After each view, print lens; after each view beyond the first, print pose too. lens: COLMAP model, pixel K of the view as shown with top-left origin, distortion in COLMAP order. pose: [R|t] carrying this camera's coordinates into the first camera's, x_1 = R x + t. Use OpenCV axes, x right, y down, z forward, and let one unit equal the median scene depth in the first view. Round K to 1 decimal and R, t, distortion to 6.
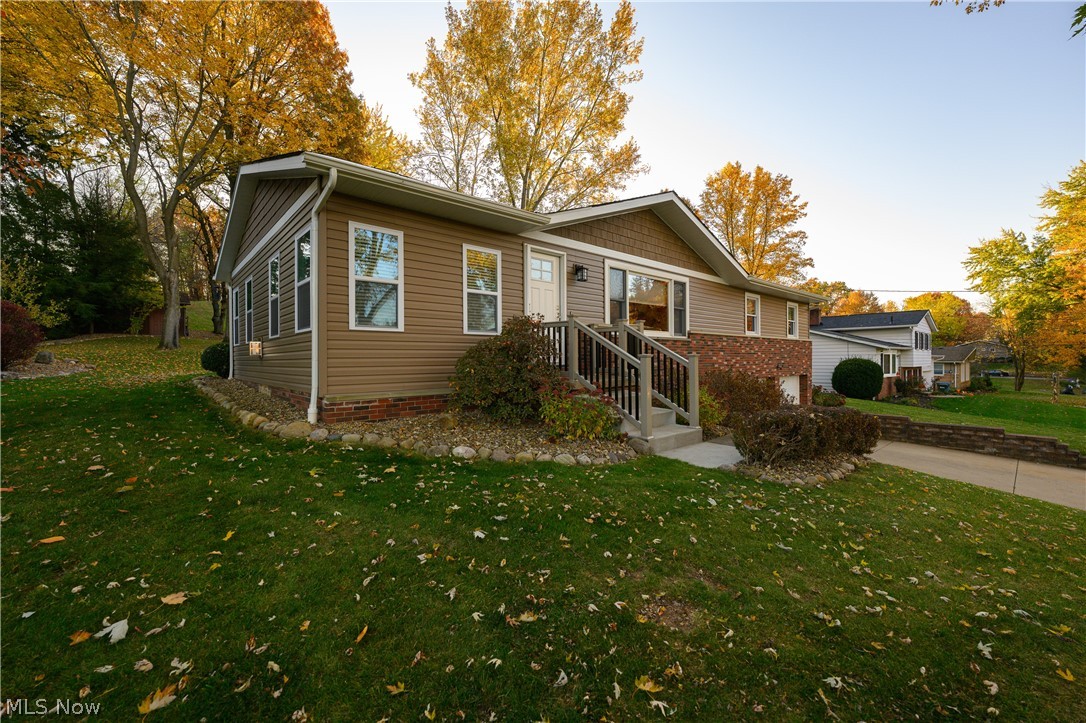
lens RADIAL K [[430.6, 0, 546.6], [0, 430.6, 363.8], [0, 0, 1]] dist [-0.000385, 0.000370]
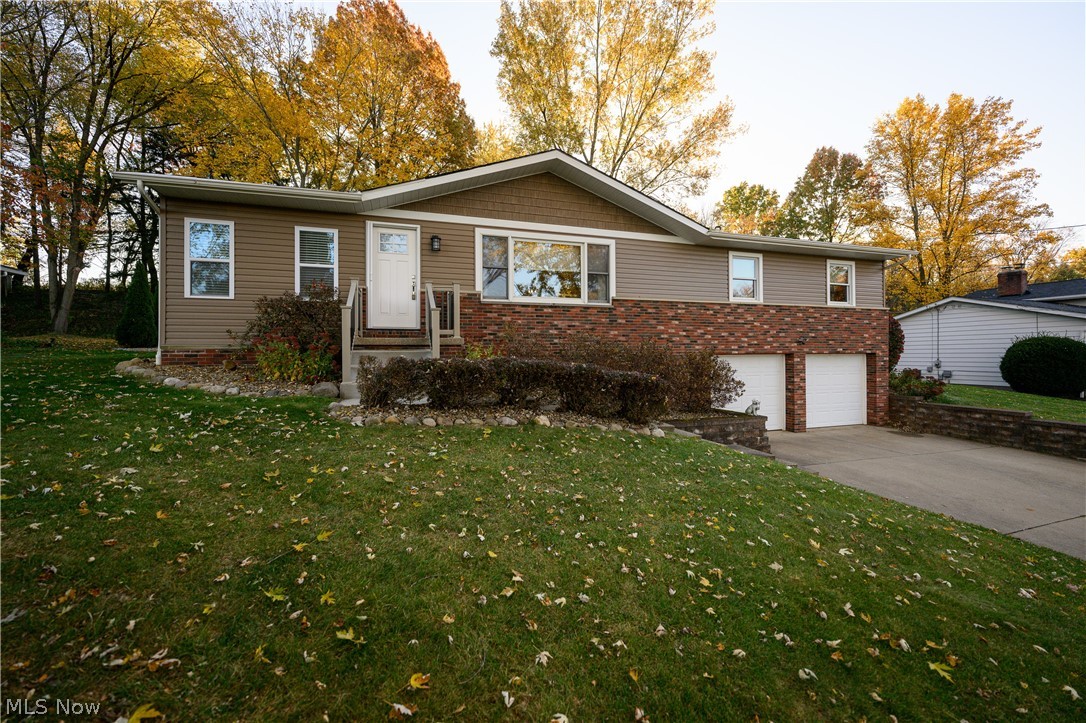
lens RADIAL K [[430.6, 0, 550.0], [0, 430.6, 354.8], [0, 0, 1]] dist [-0.000385, 0.000370]
pose [[0.920663, -0.002455, -0.390350, 0.406236], [-0.001911, 0.999940, -0.010795, 0.040734], [0.390353, 0.010684, 0.920603, 0.074147]]
